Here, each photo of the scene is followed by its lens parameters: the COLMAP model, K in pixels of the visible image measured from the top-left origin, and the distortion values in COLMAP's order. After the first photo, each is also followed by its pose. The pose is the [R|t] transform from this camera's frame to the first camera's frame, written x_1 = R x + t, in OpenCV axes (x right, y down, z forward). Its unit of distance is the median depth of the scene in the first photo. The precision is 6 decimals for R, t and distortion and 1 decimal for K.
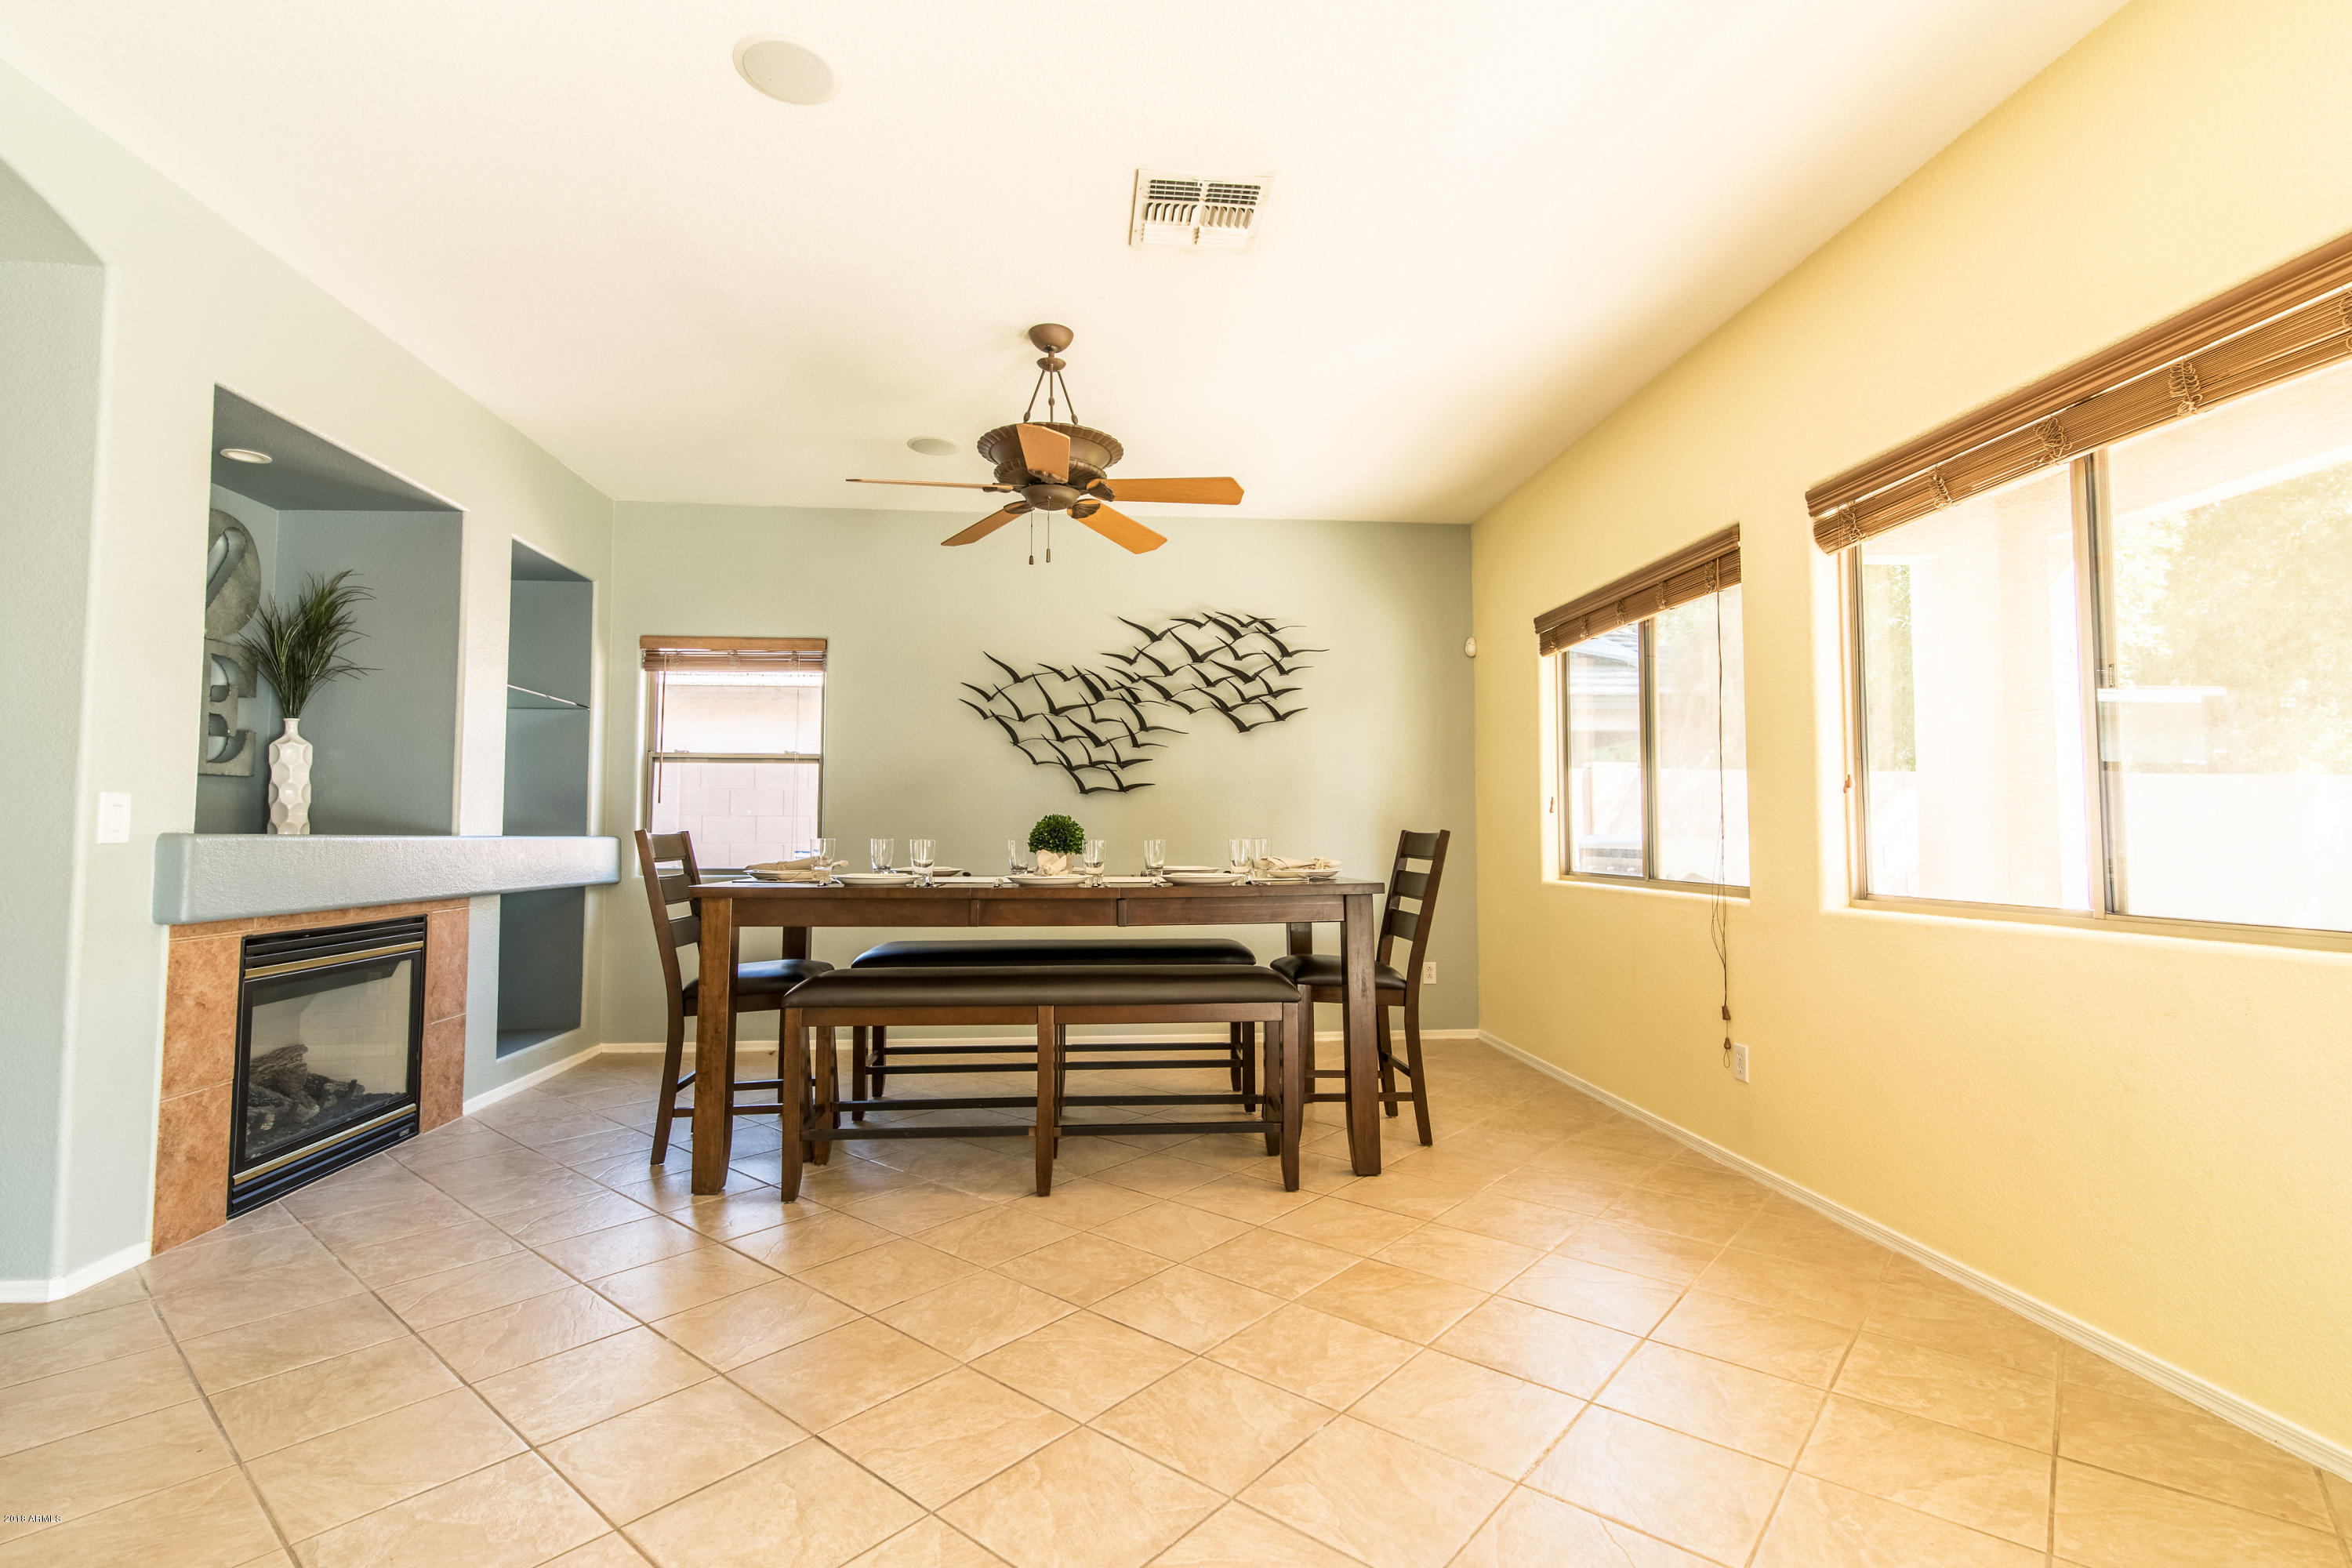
lens RADIAL K [[1060.3, 0, 1176.0], [0, 1060.3, 784.0], [0, 0, 1]] dist [0.001053, -0.000542]
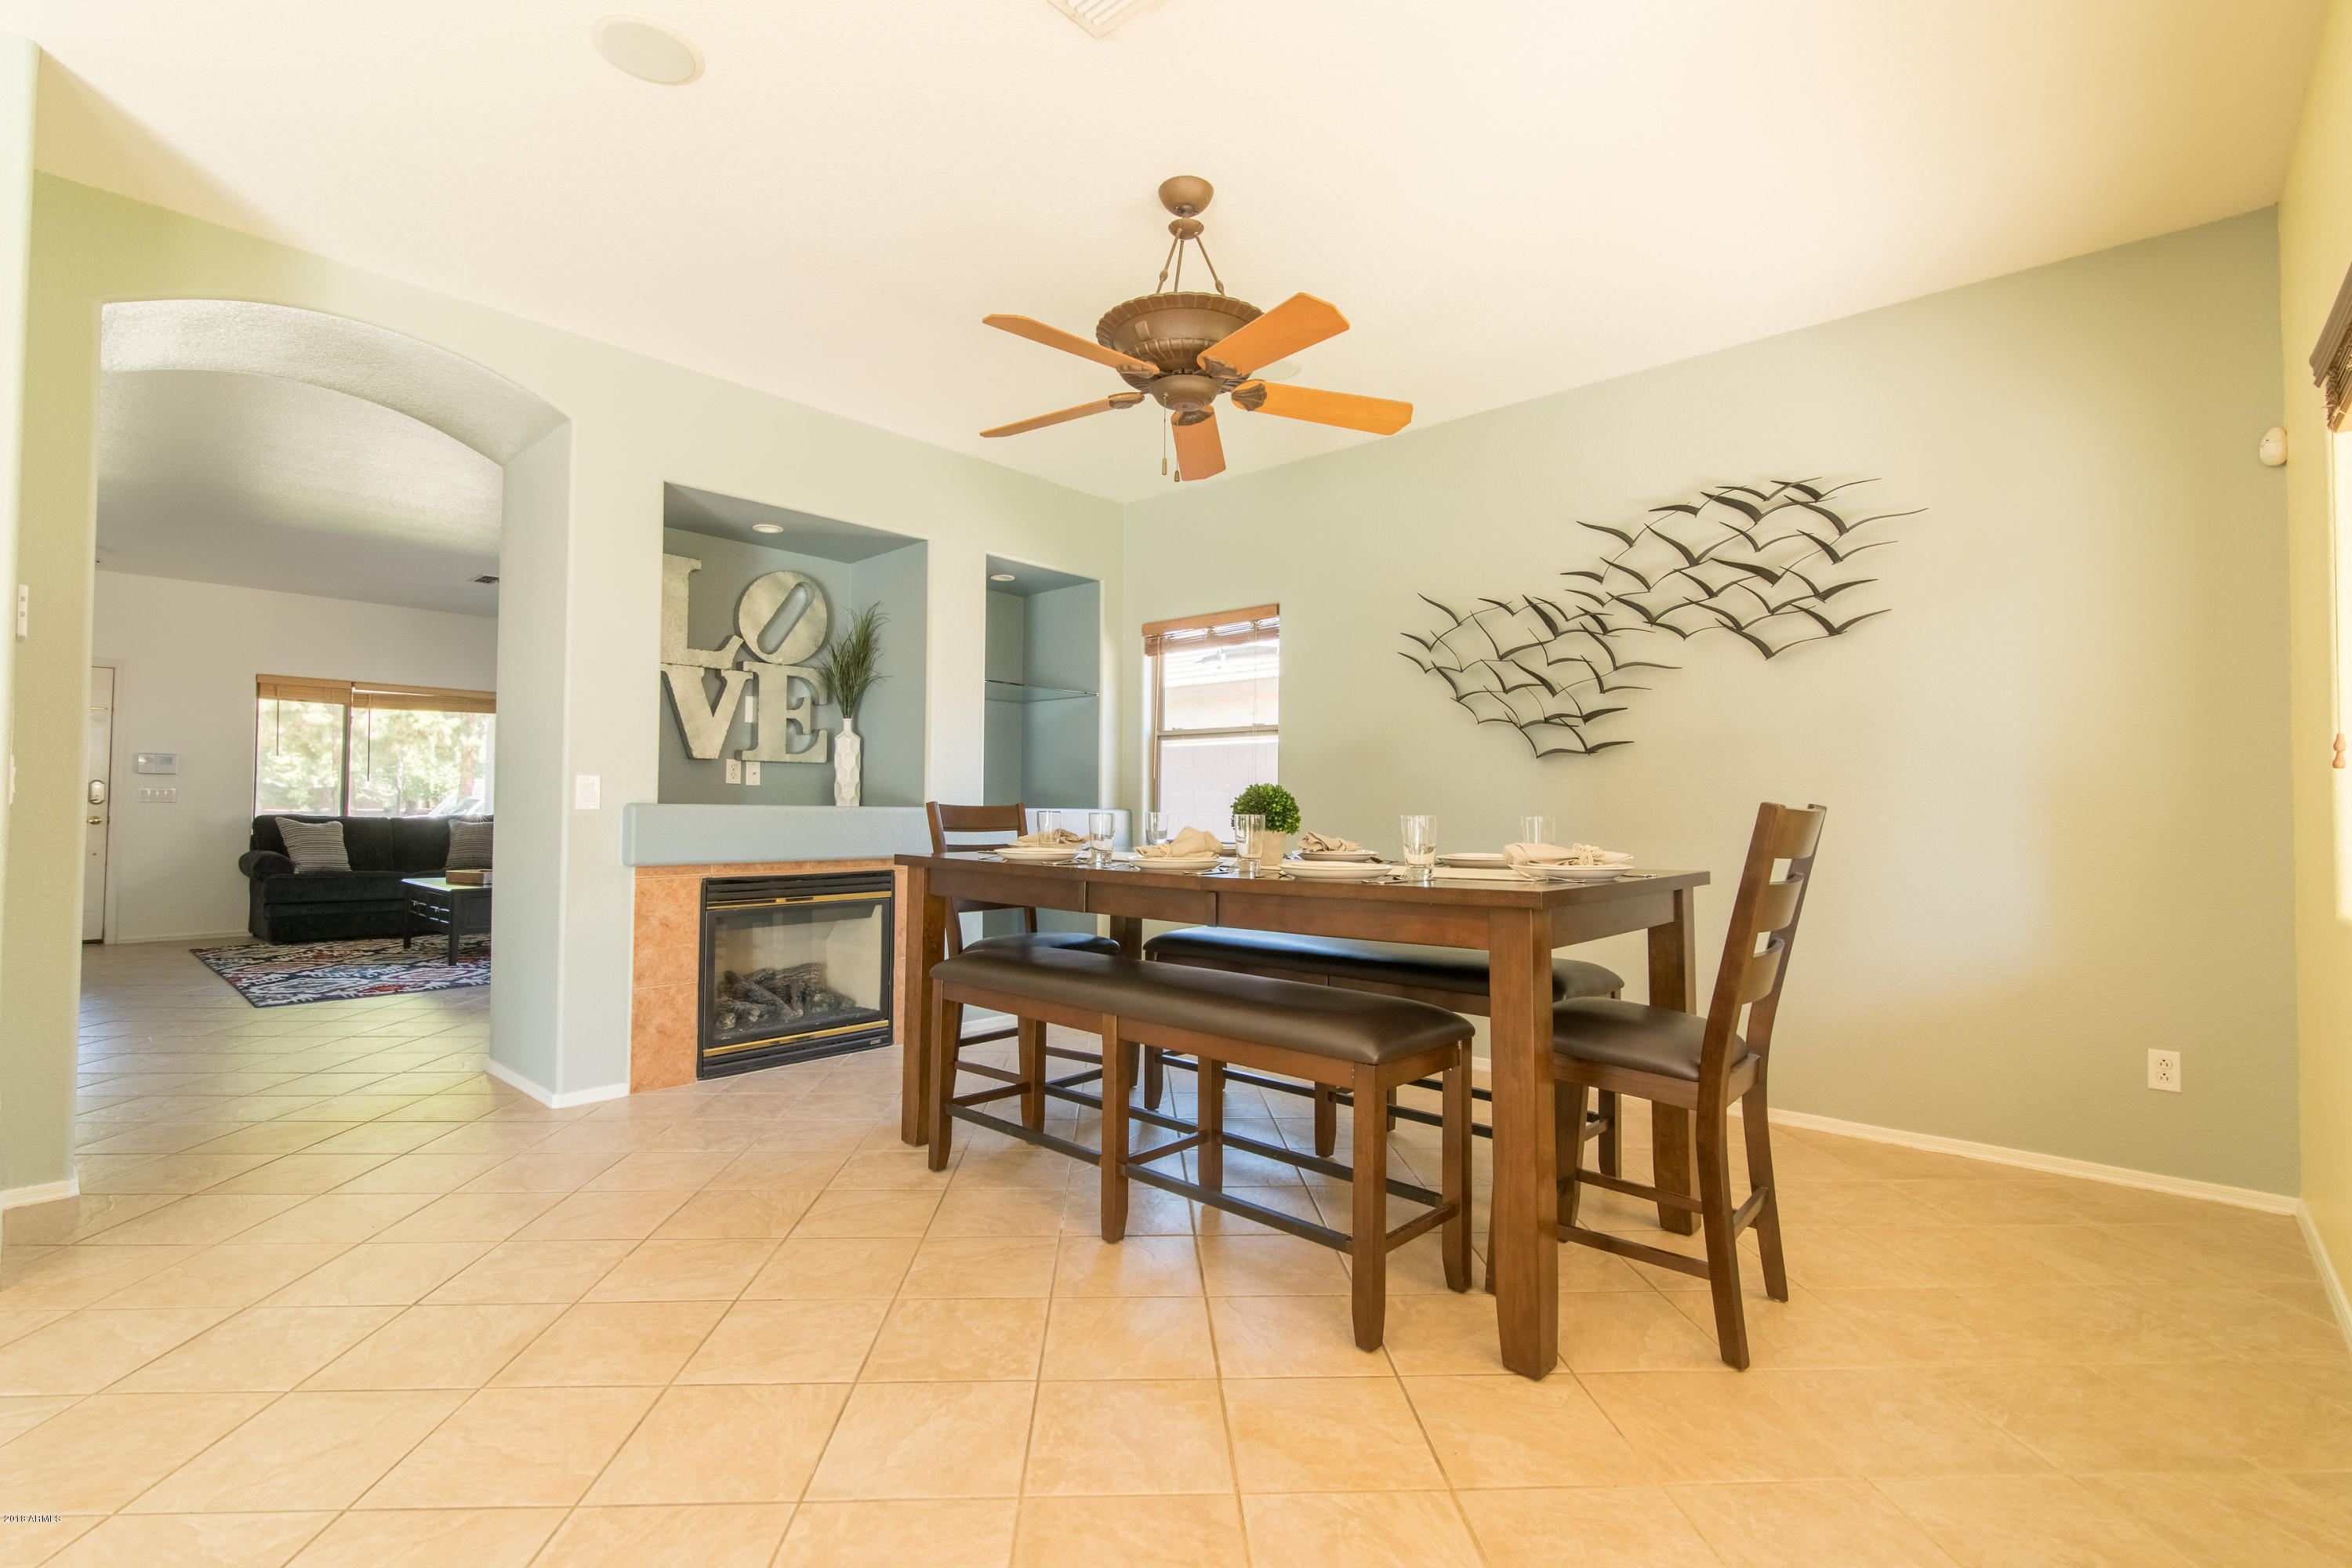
lens RADIAL K [[1060.3, 0, 1176.0], [0, 1060.3, 784.0], [0, 0, 1]] dist [0.001053, -0.000542]
pose [[0.685084, -0.011396, -0.728375, 0.404328], [0.027460, 0.999571, 0.010189, 0.017580], [0.727946, -0.026981, 0.685103, 0.372094]]
